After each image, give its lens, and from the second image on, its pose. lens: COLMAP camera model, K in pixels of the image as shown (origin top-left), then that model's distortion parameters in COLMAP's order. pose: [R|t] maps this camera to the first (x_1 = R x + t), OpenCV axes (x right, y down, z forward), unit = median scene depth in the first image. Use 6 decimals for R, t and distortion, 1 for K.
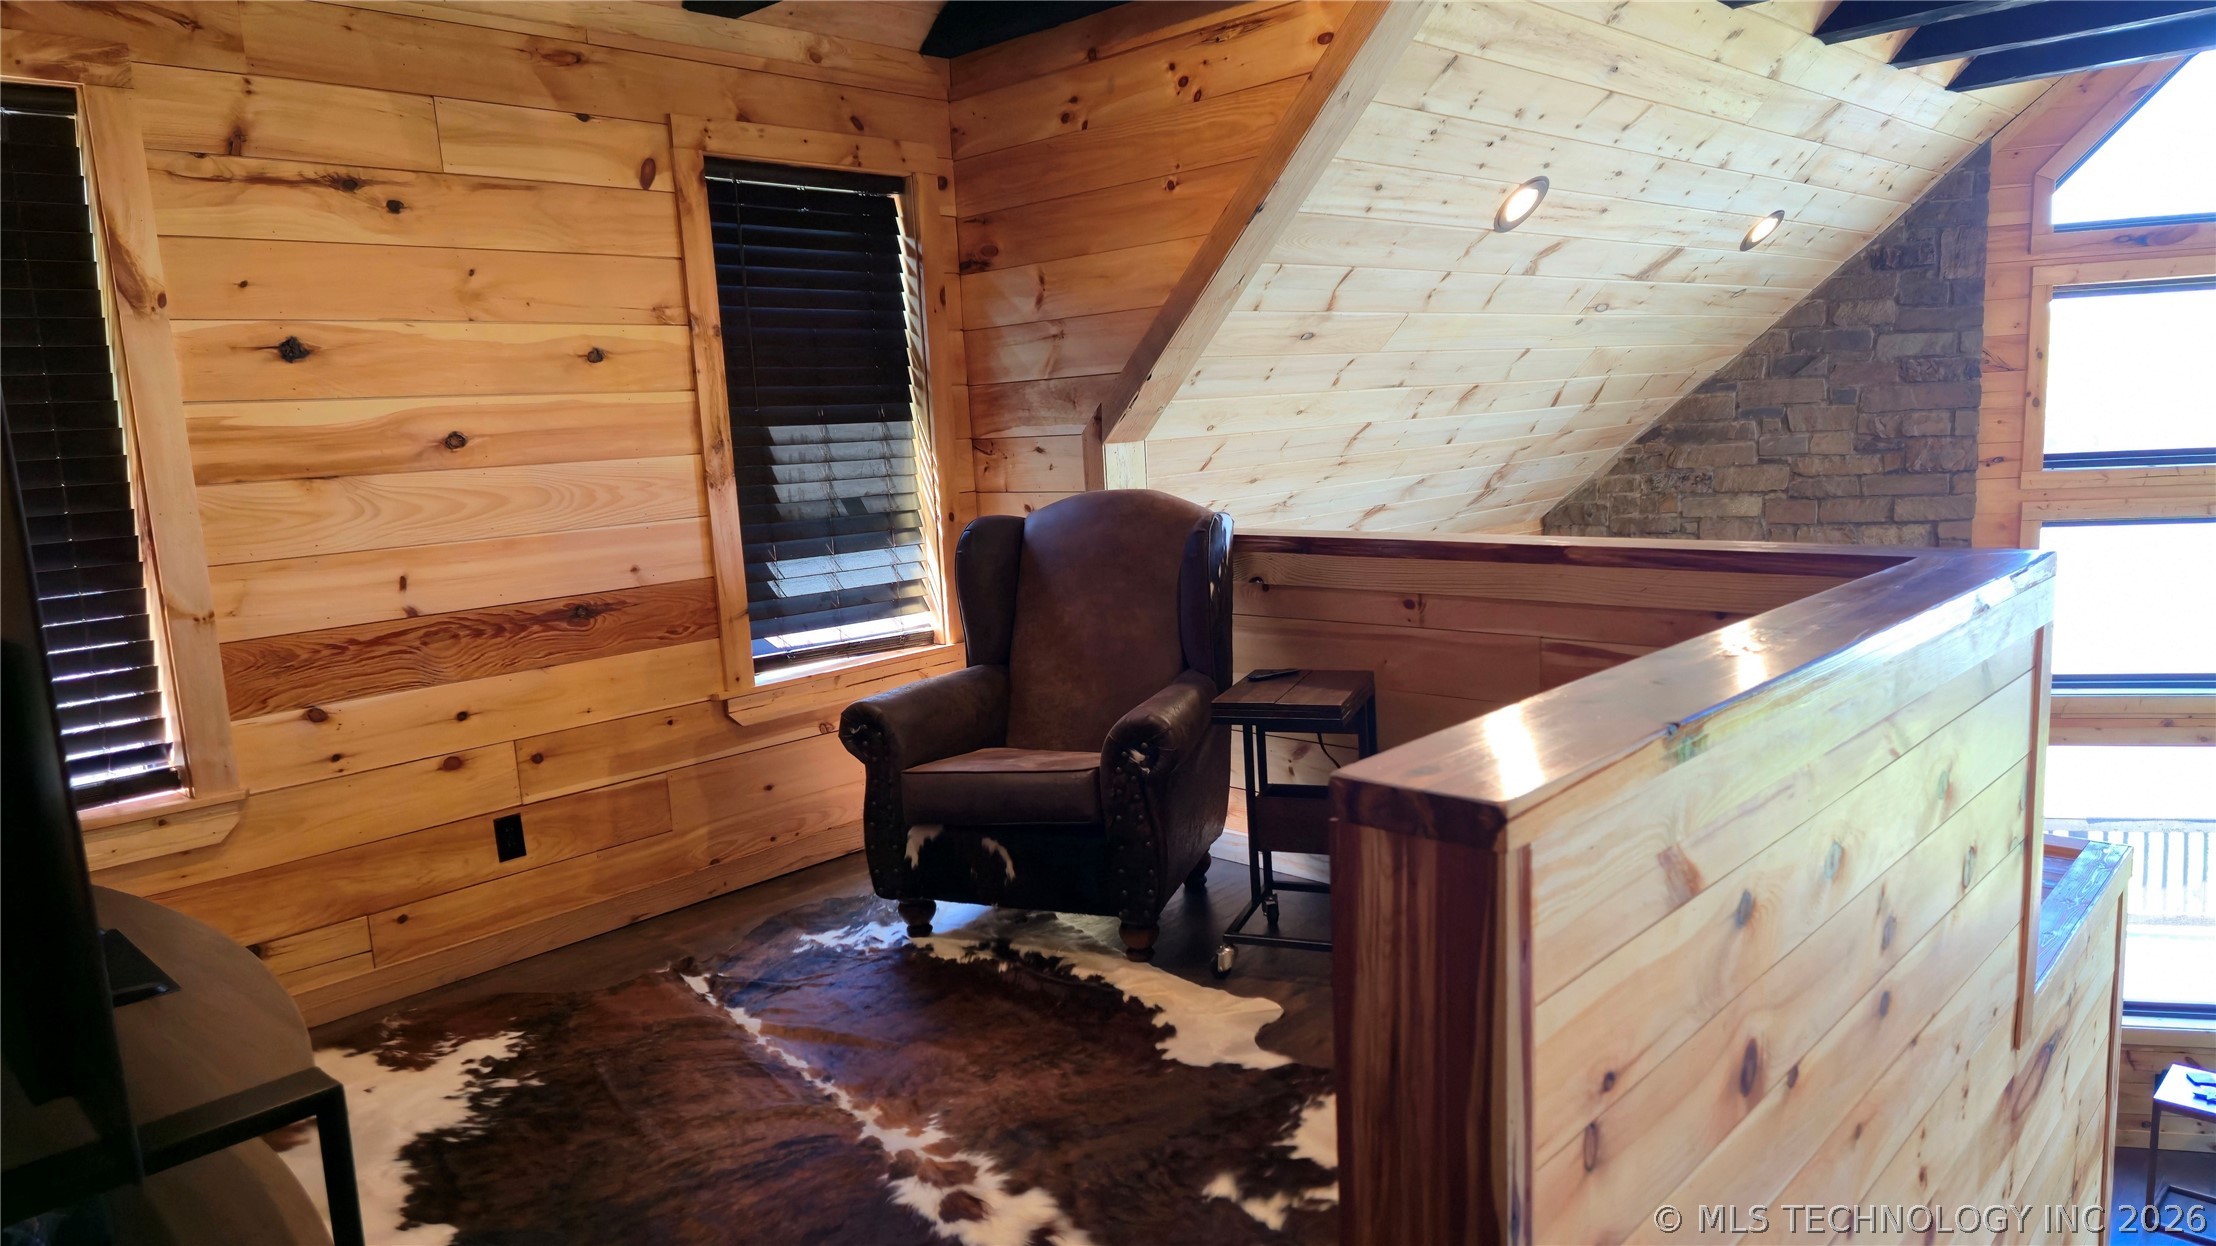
lens RADIAL K [[1419.6, 0, 1111.6], [0, 1419.6, 634.3], [0, 0, 1]] dist [0.064422, -0.060341]
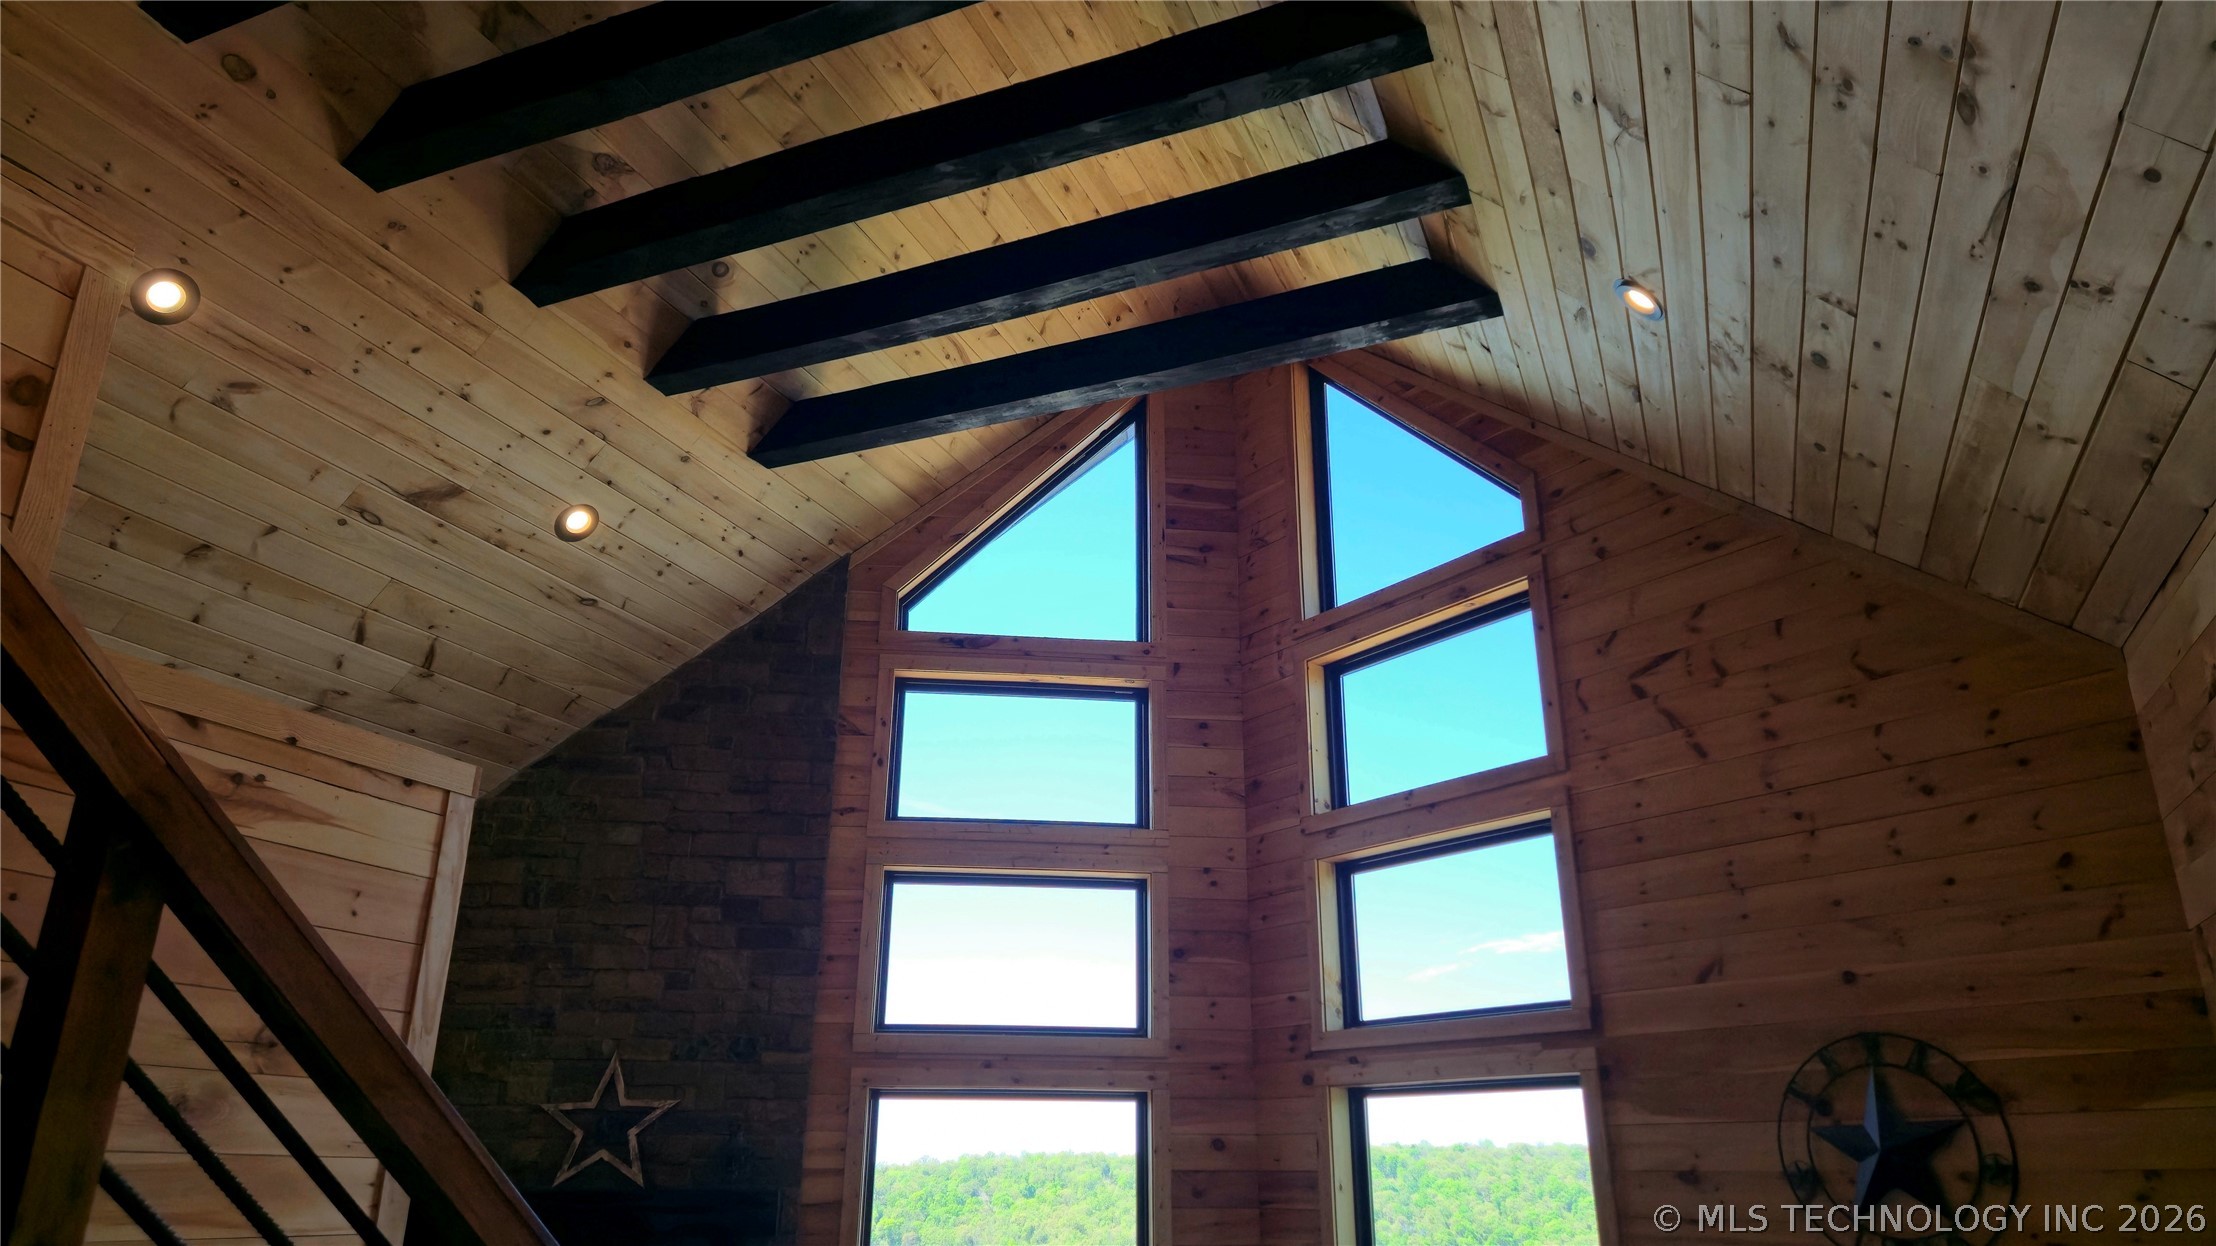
lens RADIAL K [[1419.6, 0, 1111.6], [0, 1419.6, 634.3], [0, 0, 1]] dist [0.064422, -0.060341]
pose [[0.937484, 0.171887, 0.302621, 0.445139], [0.005784, 0.861711, -0.507367, 0.319713], [-0.347981, 0.477398, 0.806846, -0.023027]]
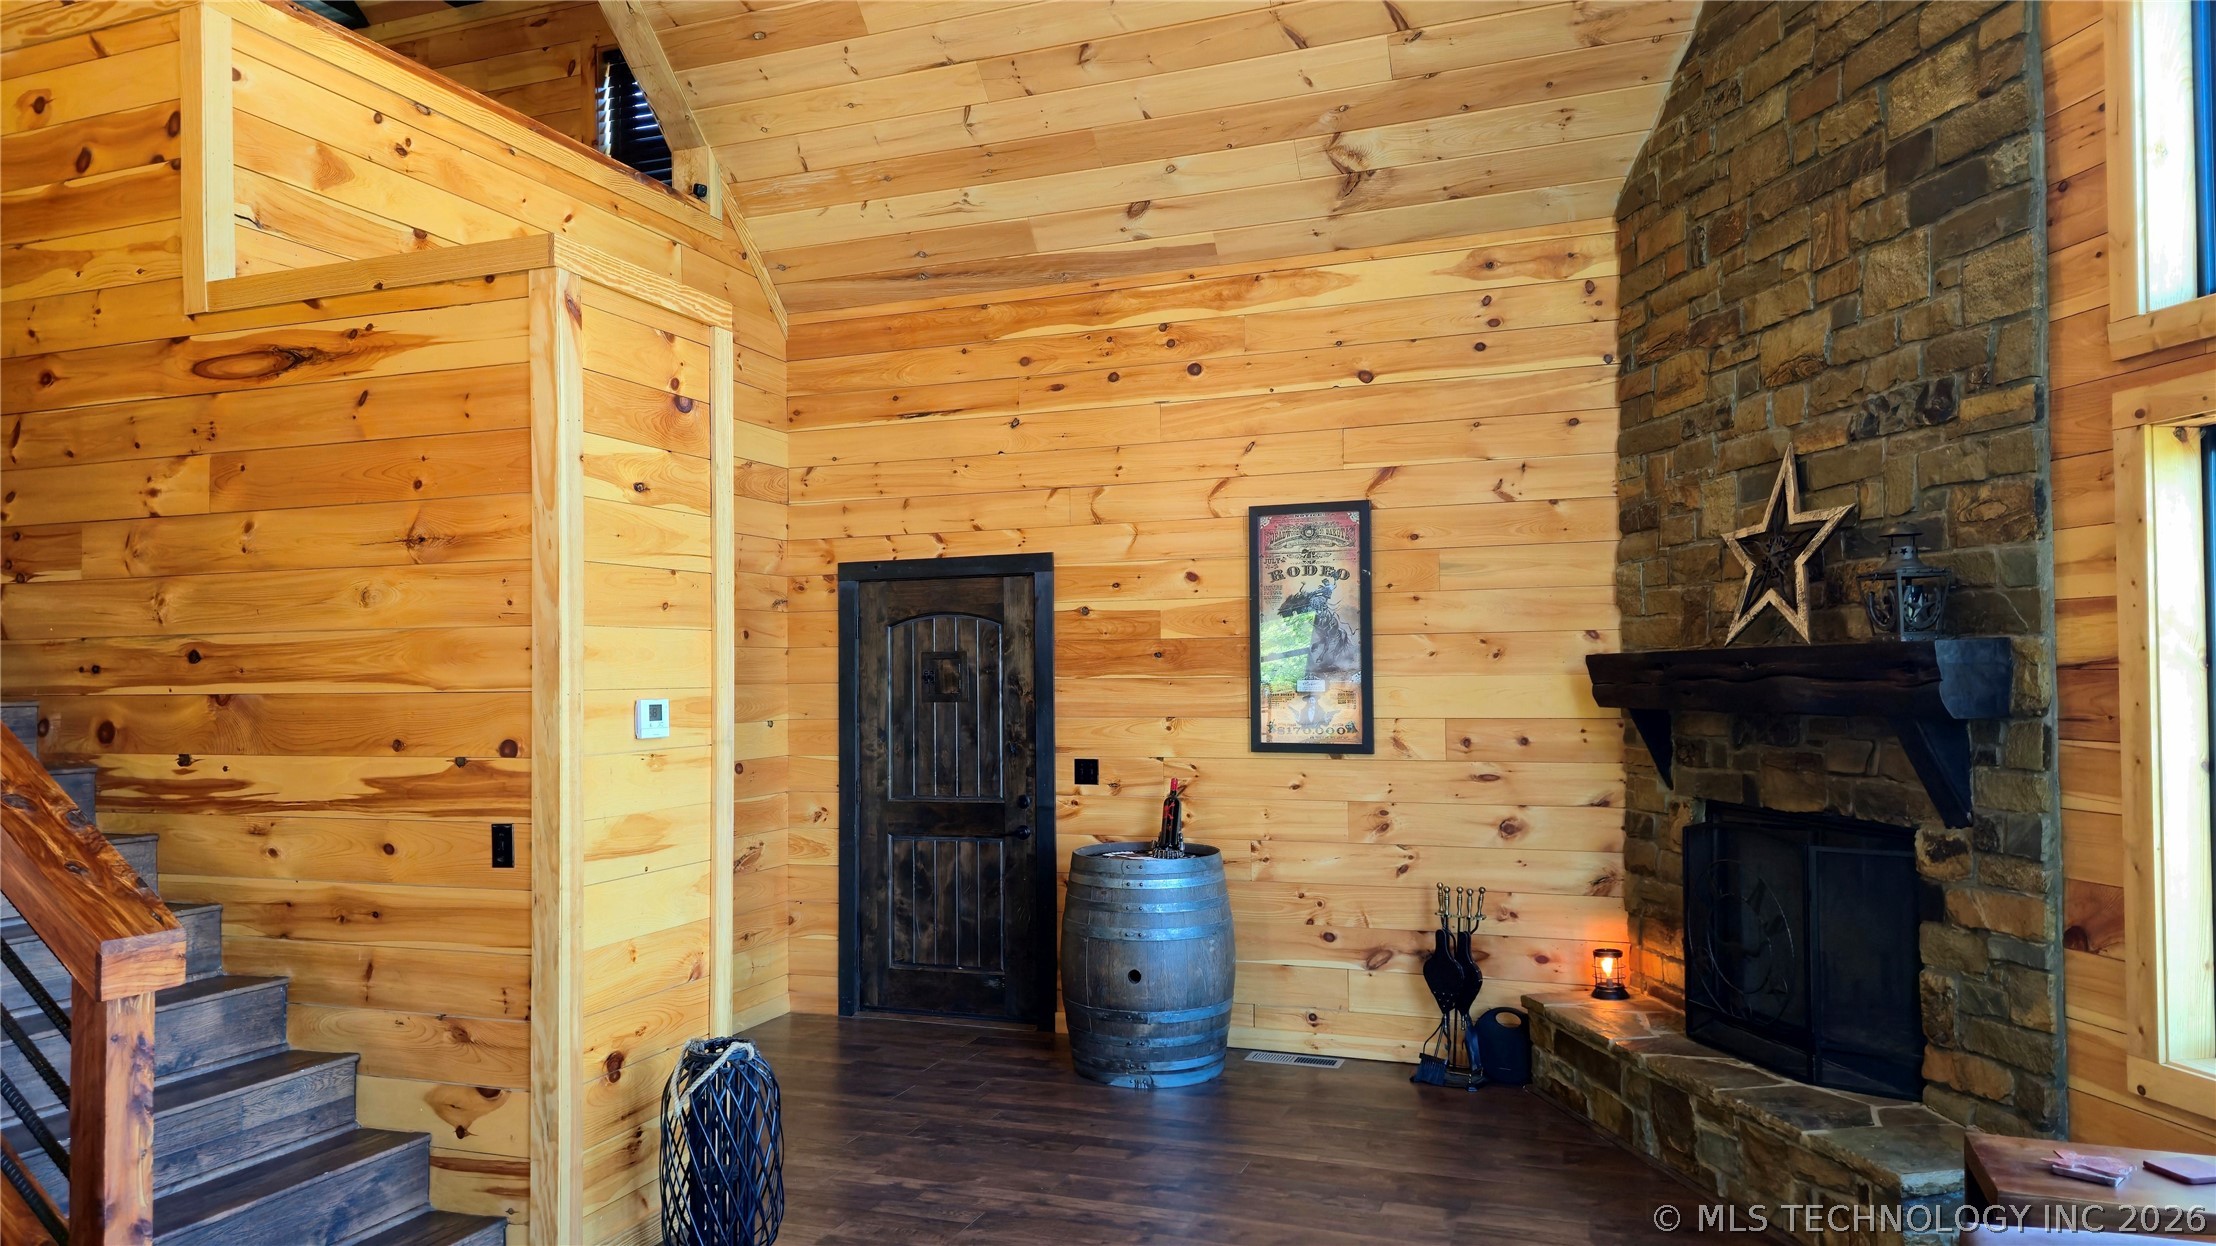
lens RADIAL K [[1457.4, 0, 1112.4], [0, 1457.4, 633.0], [0, 0, 1]] dist [0.073293, -0.063538]
pose [[0.382053, 0.015438, -0.924011, 0.961713], [-0.150504, 0.987551, -0.045730, 0.217317], [0.911802, 0.156539, 0.379621, 0.537907]]
